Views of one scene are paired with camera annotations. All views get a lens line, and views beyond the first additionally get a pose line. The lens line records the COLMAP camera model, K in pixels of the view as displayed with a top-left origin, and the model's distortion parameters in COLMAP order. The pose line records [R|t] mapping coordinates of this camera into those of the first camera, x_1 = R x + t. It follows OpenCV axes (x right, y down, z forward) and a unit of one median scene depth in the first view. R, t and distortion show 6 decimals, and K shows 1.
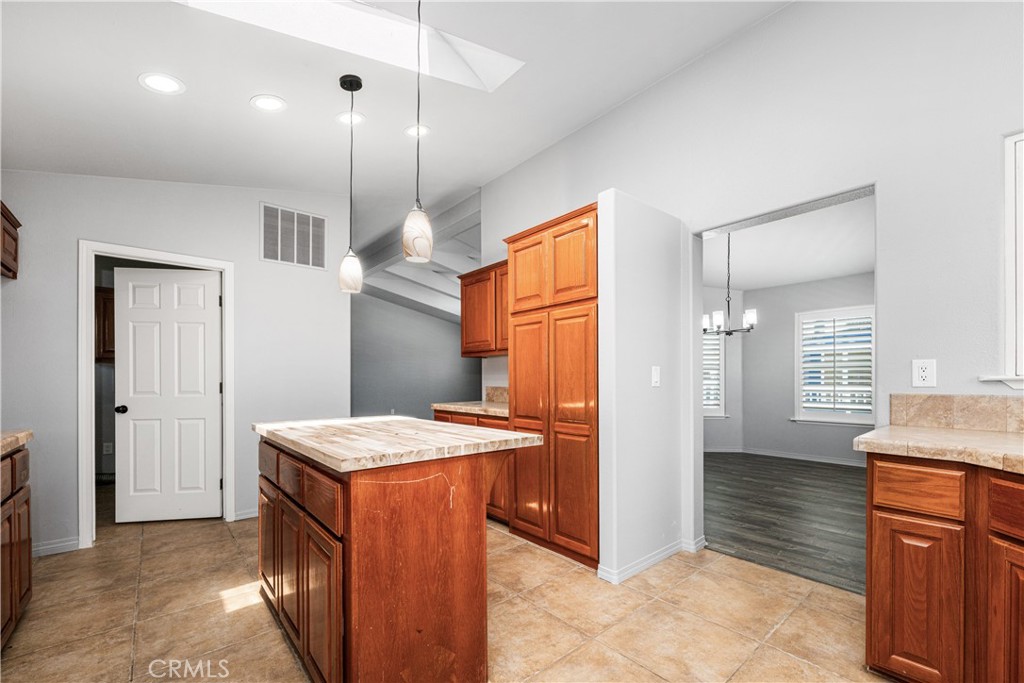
lens RADIAL K [[414.1, 0, 522.4], [0, 414.1, 379.1], [0, 0, 1]] dist [0.000848, 0.000469]
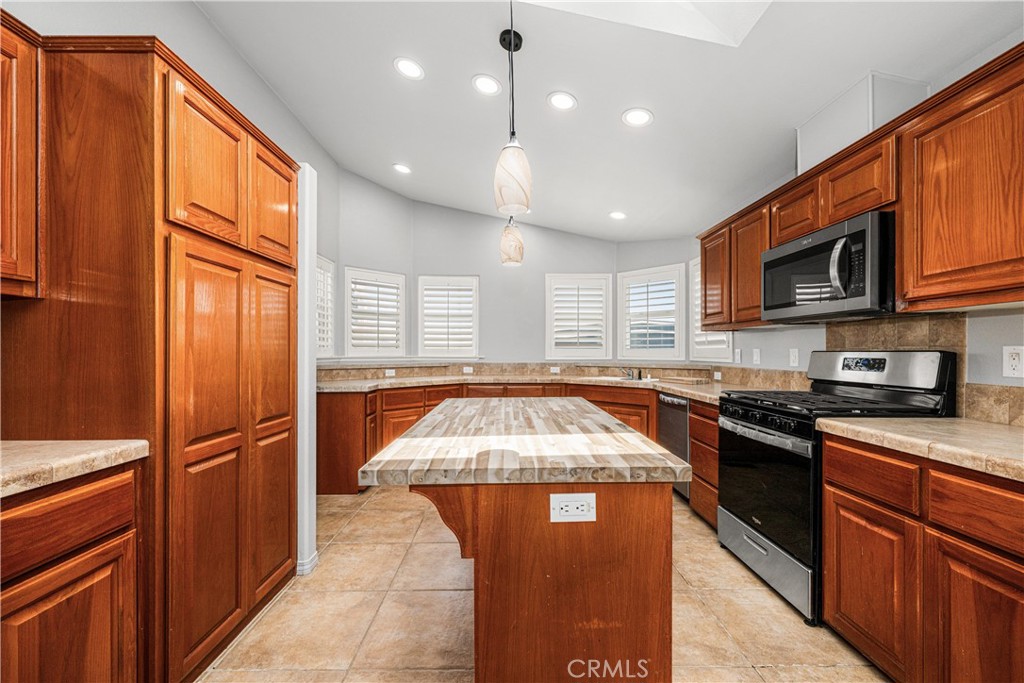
lens RADIAL K [[414.1, 0, 509.7], [0, 414.1, 354.5], [0, 0, 1]] dist [0.000848, 0.000469]
pose [[-0.762531, 0.002350, 0.646948, -0.969356], [0.007860, 0.999953, 0.005632, -0.022465], [-0.646904, 0.009380, -0.762514, 1.799095]]
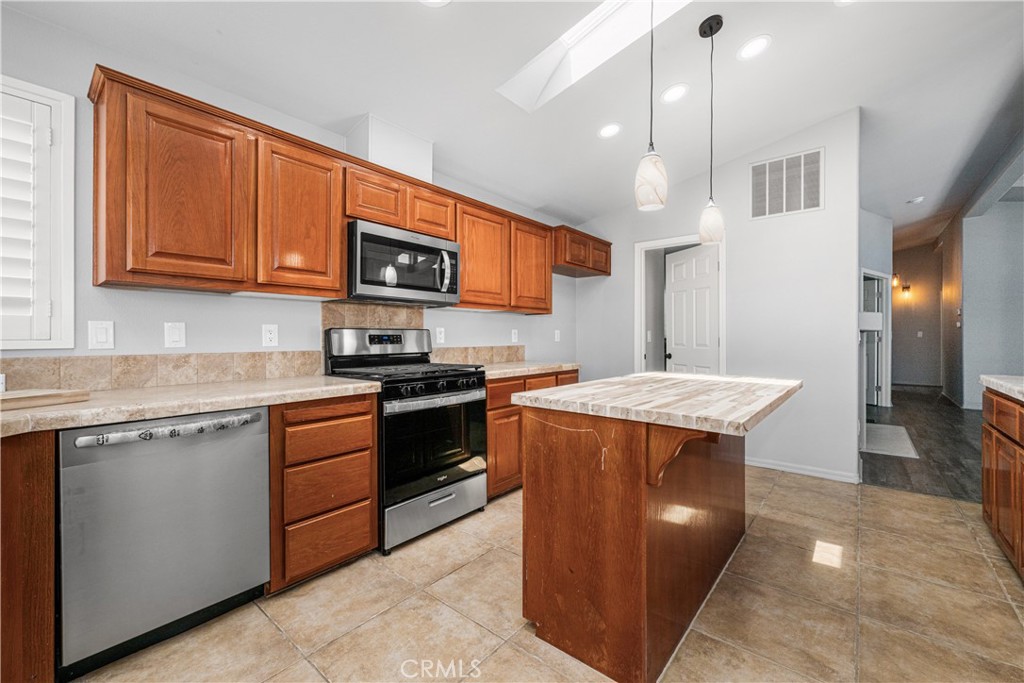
lens RADIAL K [[414.1, 0, 523.5], [0, 414.1, 334.8], [0, 0, 1]] dist [0.000848, 0.000469]
pose [[0.176319, 0.001417, -0.984332, 0.569639], [-0.002436, 0.999997, 0.001004, 0.000128], [0.984330, 0.002221, 0.176322, 0.506059]]
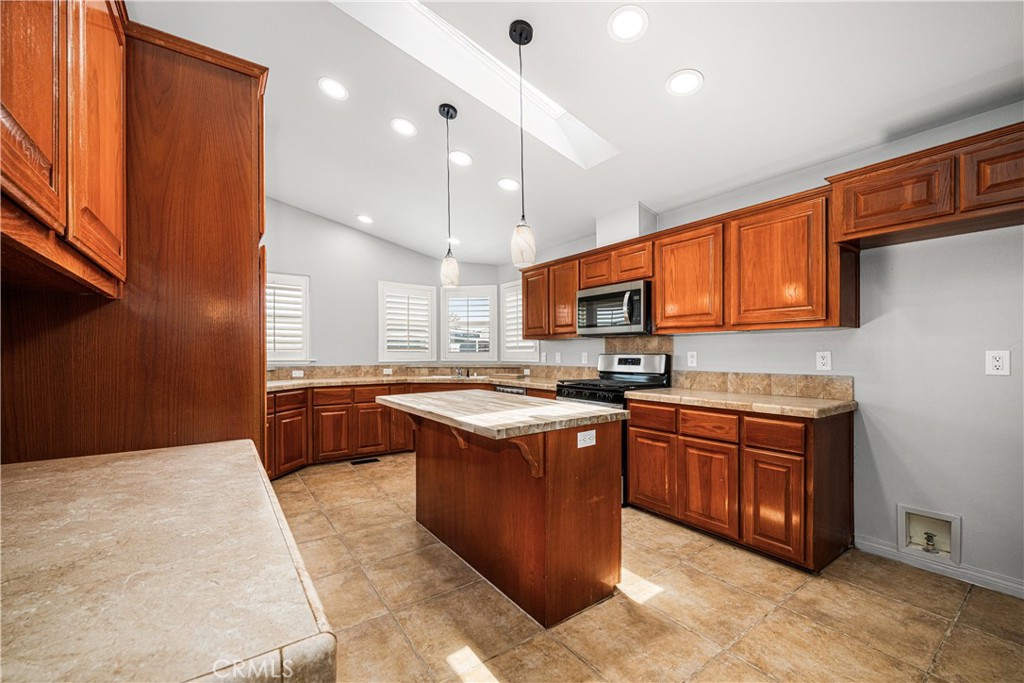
lens RADIAL K [[414.1, 0, 512.2], [0, 414.1, 357.8], [0, 0, 1]] dist [0.000848, 0.000469]
pose [[-0.995875, 0.007186, 0.090447, -0.585025], [0.008408, 0.999878, 0.013146, -0.030849], [-0.090341, 0.013852, -0.995815, 2.363667]]
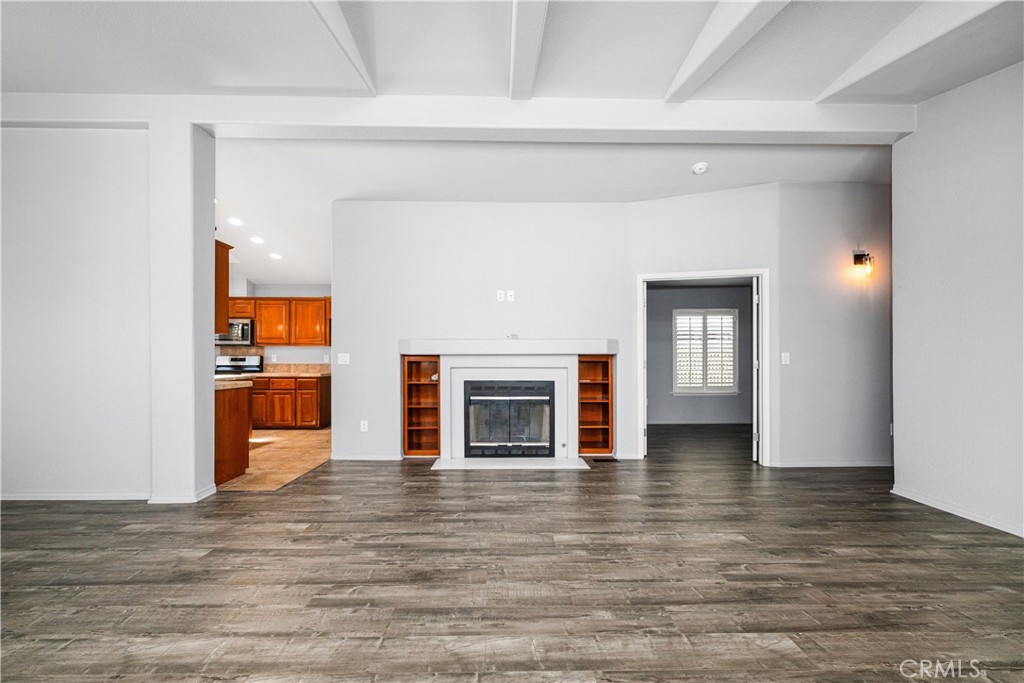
lens RADIAL K [[414.1, 0, 501.9], [0, 414.1, 353.8], [0, 0, 1]] dist [0.000848, 0.000469]
pose [[-0.649884, -0.002146, -0.760030, 0.339526], [0.002592, 0.999984, -0.005040, -0.009583], [0.760029, -0.005245, -0.649868, 4.581416]]
